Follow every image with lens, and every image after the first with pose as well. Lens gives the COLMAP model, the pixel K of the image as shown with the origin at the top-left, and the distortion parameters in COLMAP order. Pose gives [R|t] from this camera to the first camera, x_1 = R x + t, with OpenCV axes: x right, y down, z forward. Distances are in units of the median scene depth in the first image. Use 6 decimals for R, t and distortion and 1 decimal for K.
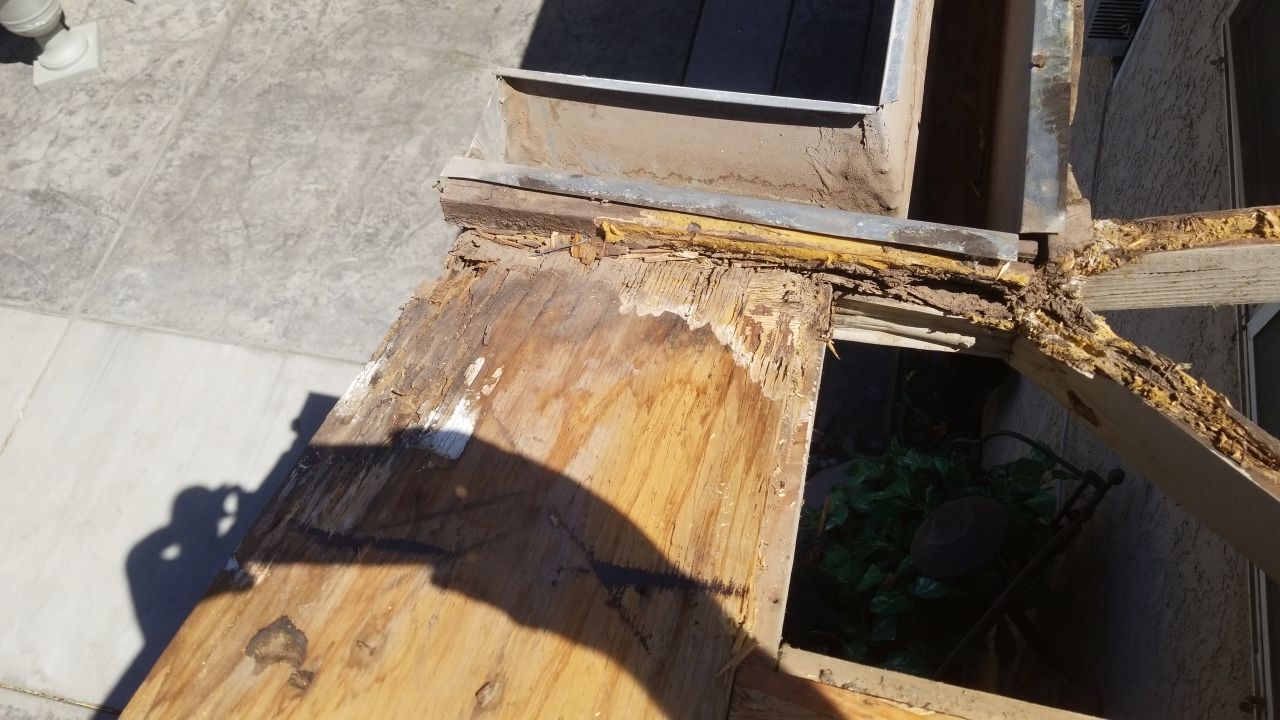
lens RADIAL K [[1015.8, 0, 639.0], [0, 1015.8, 325.0], [0, 0, 1]] dist [0.103546, -0.222601]
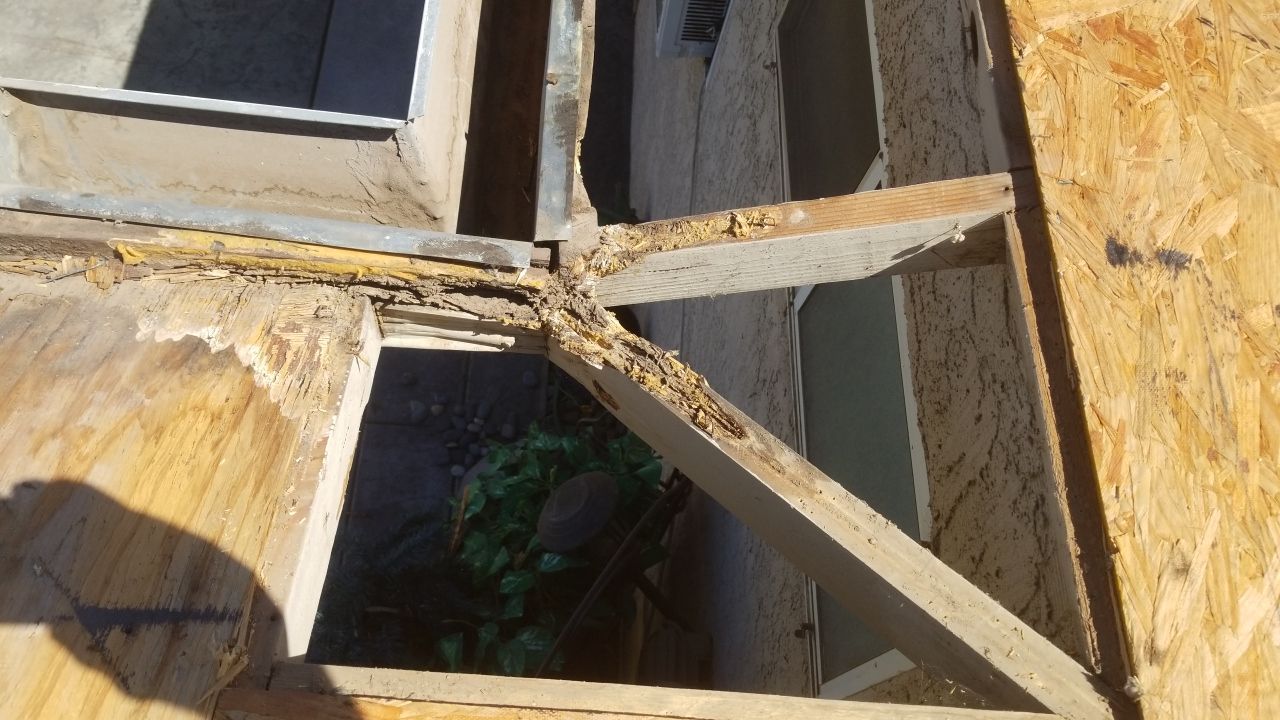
lens RADIAL K [[1006.7, 0, 639.0], [0, 1006.7, 345.1], [0, 0, 1]] dist [0.106201, -0.190956]
pose [[0.953933, -0.074063, 0.290736, 0.150314], [0.064199, 0.996996, 0.043333, -0.017980], [-0.293072, -0.022672, 0.955822, -0.056078]]
